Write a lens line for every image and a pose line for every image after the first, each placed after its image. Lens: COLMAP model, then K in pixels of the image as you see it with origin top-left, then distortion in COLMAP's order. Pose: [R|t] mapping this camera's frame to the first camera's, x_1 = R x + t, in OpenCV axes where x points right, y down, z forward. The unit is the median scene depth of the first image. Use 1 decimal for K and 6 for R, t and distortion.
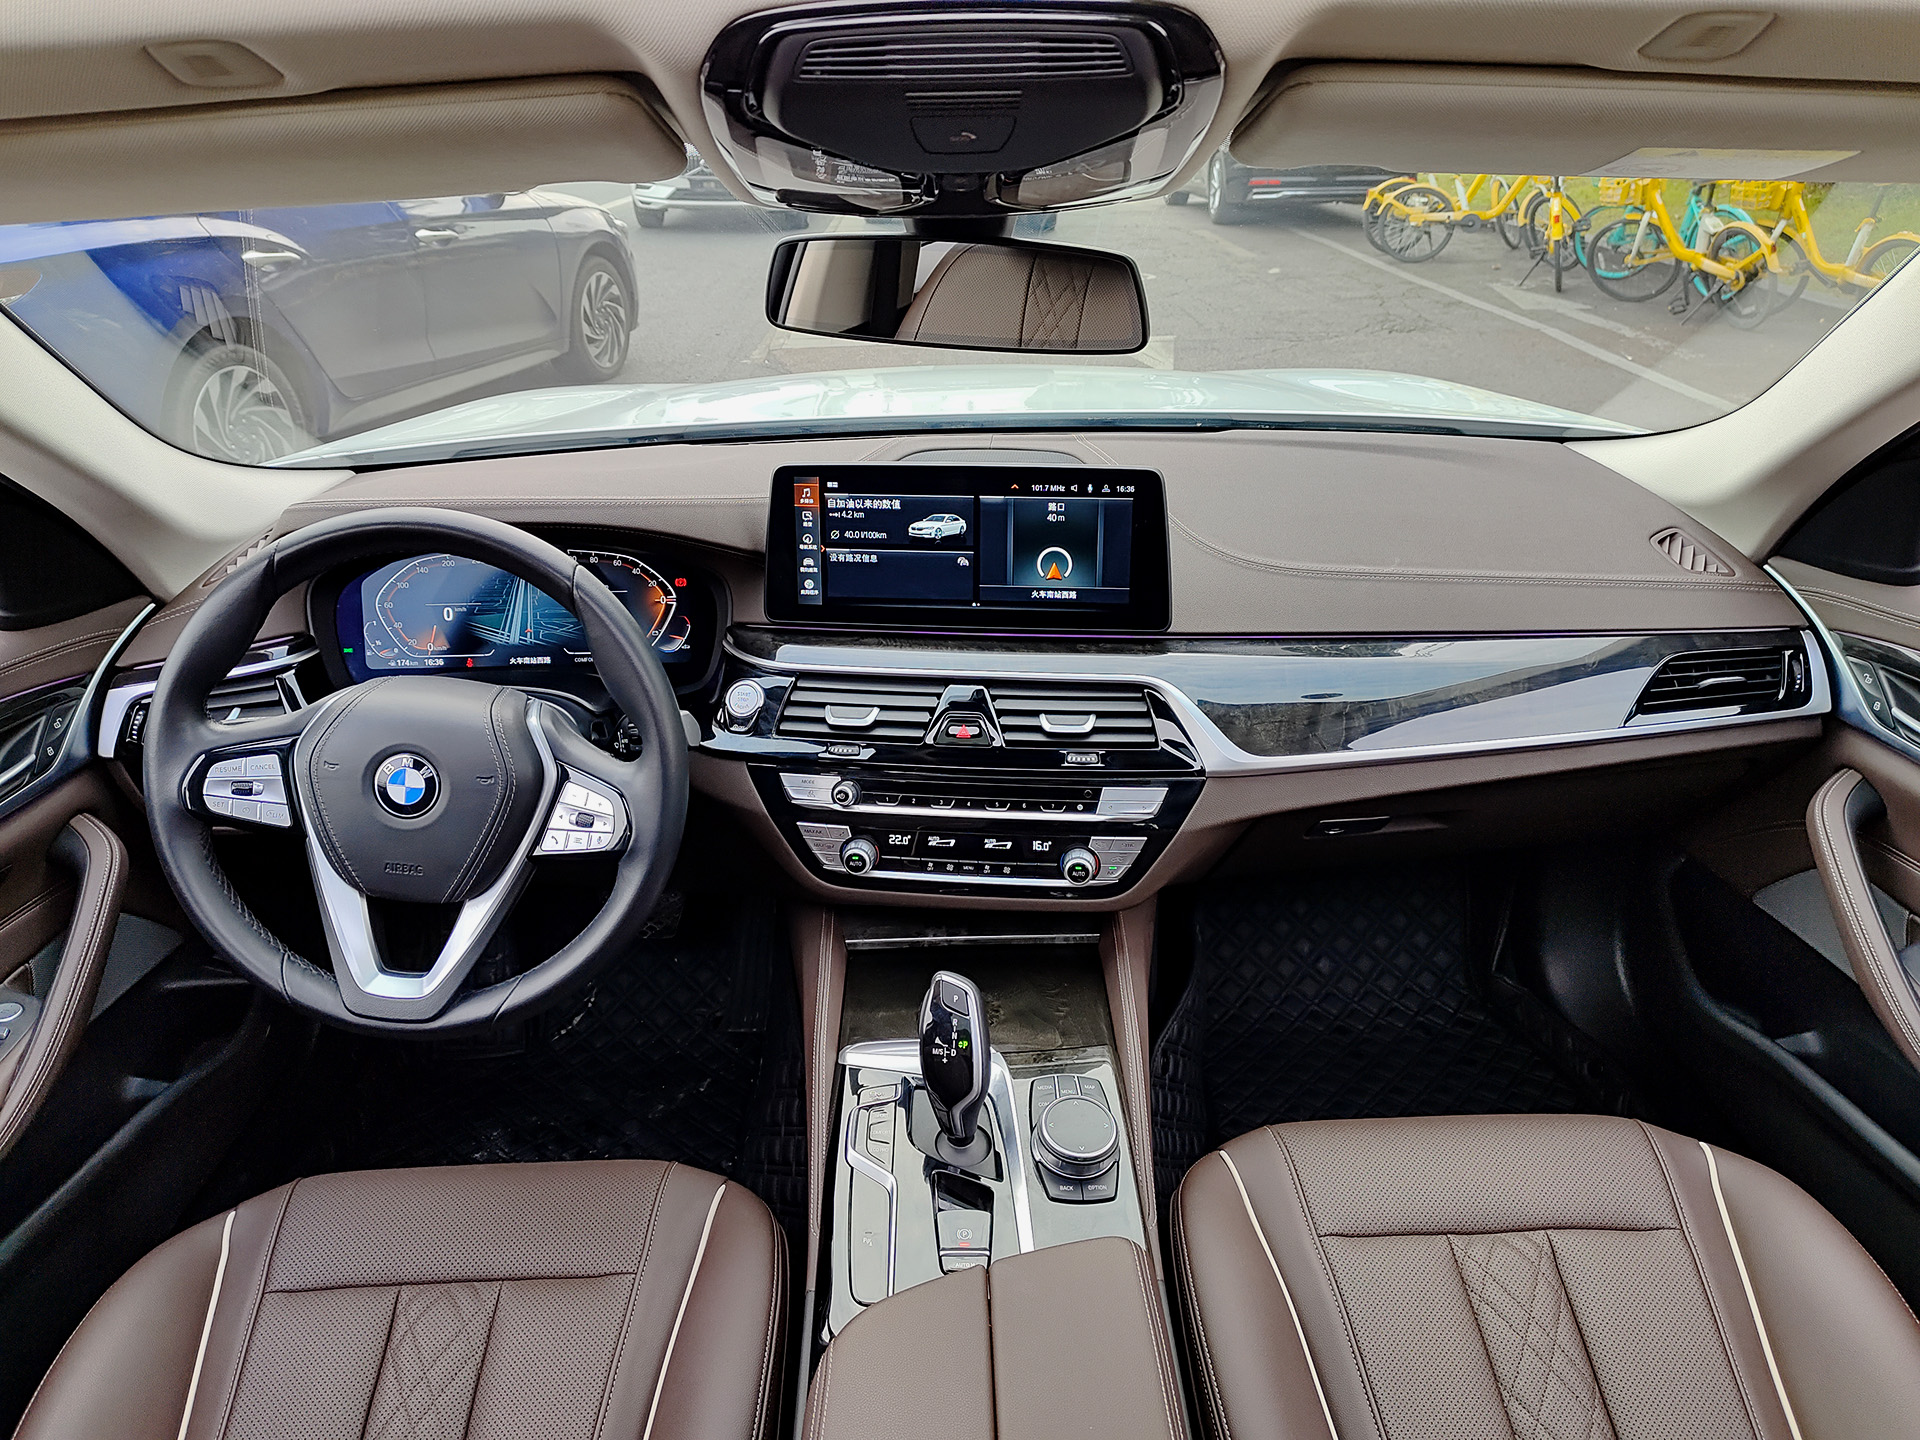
lens RADIAL K [[1322.8, 0, 960.0], [0, 1322.8, 720.0], [0, 0, 1]] dist [0.000110, -0.005517]
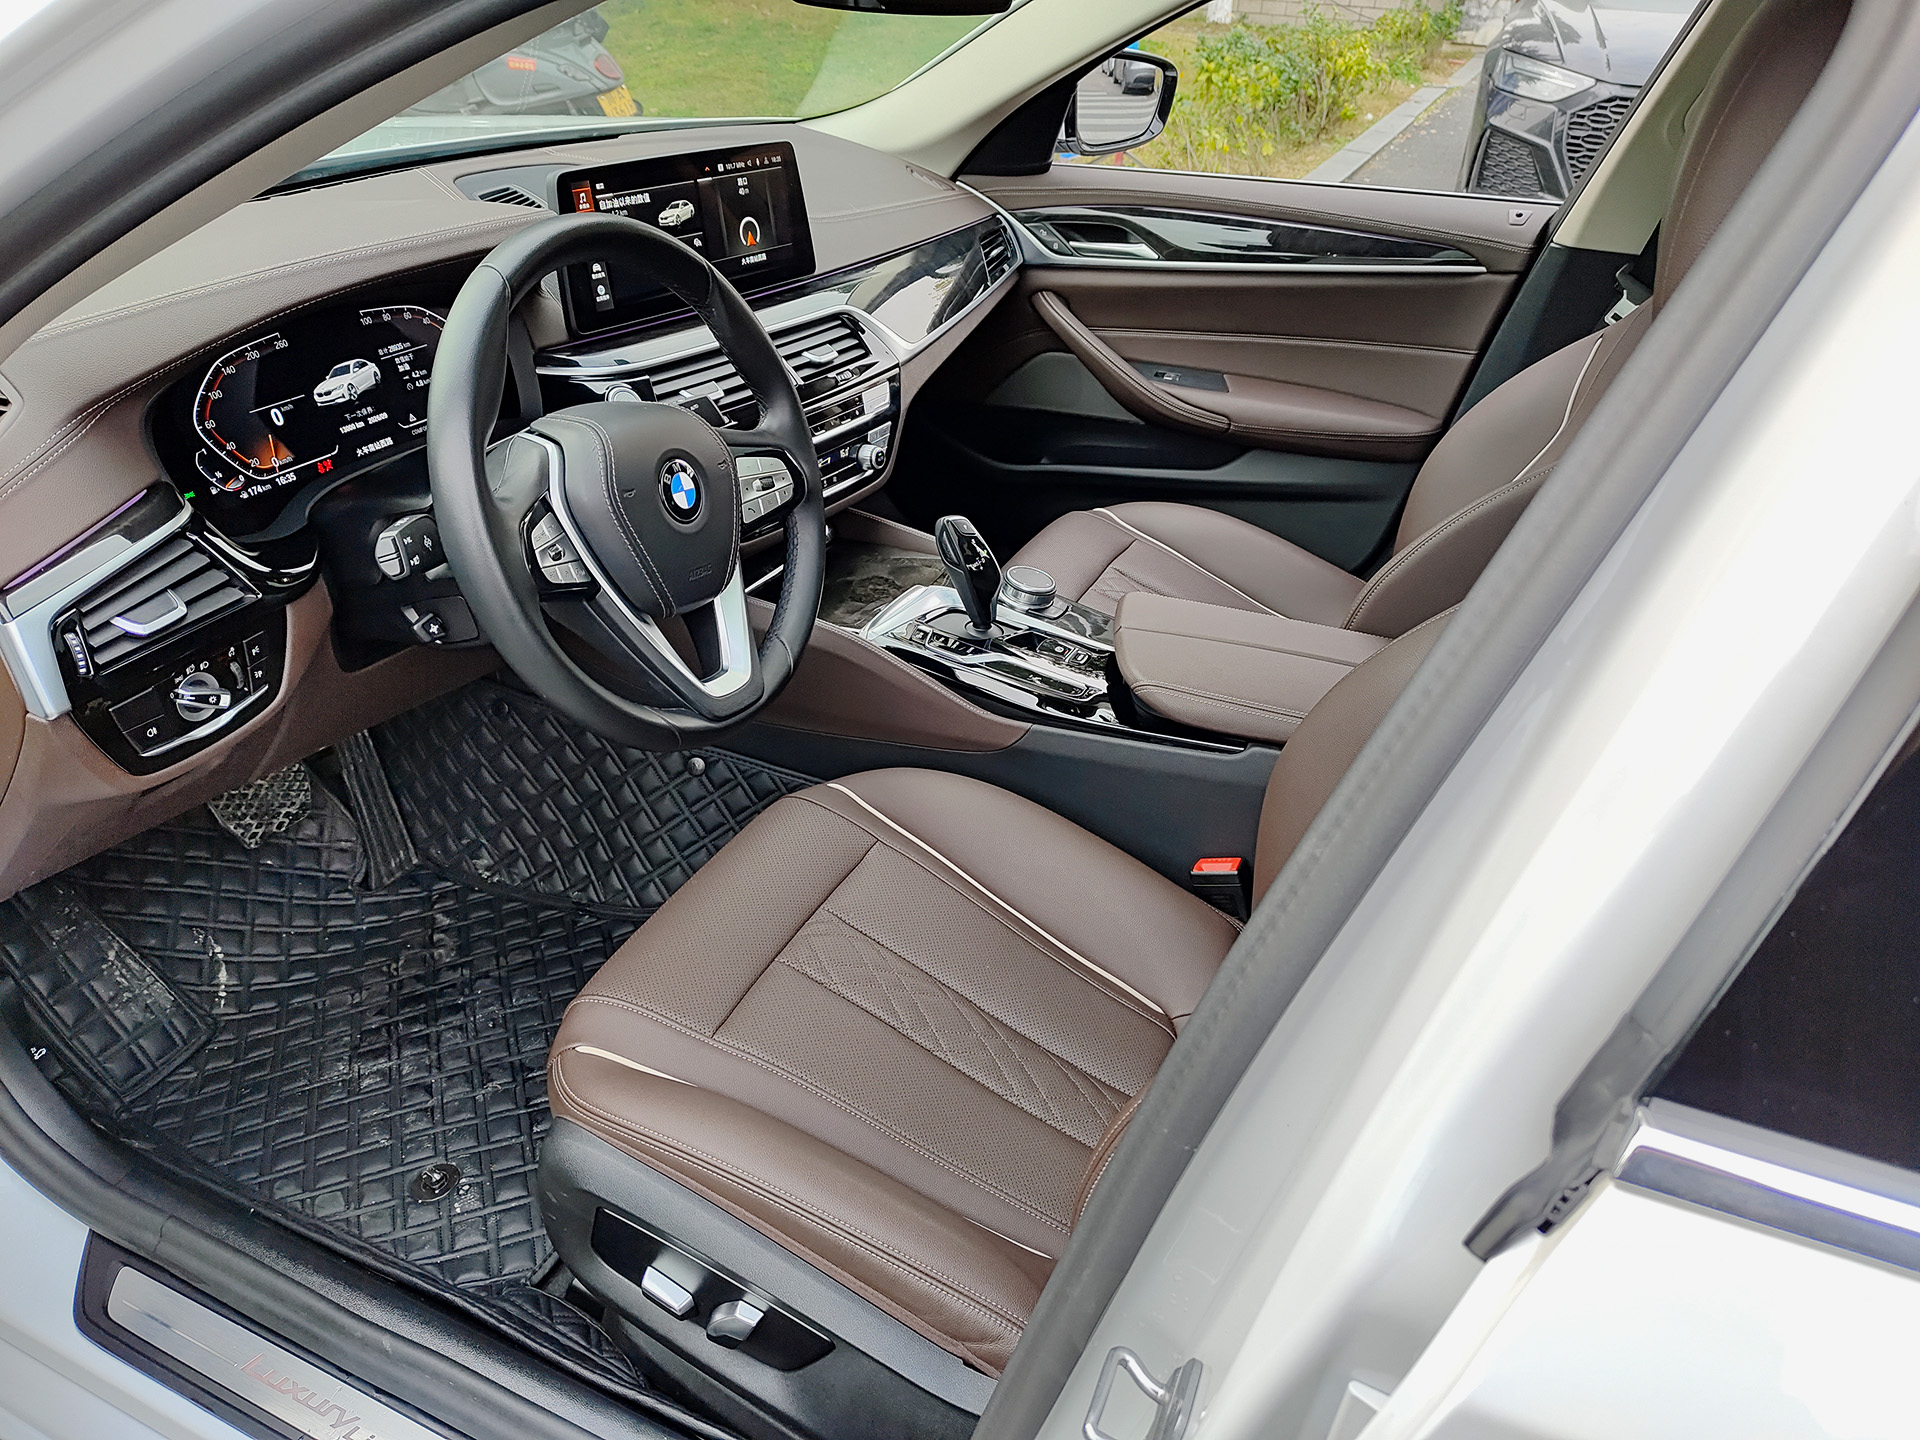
lens RADIAL K [[1322.8, 0, 960.0], [0, 1322.8, 720.0], [0, 0, 1]] dist [0.000110, -0.005517]
pose [[0.453854, -0.431167, 0.779815, -0.968173], [0.321431, 0.895435, 0.308022, -0.030026], [-0.831083, 0.110860, 0.544988, 0.237636]]
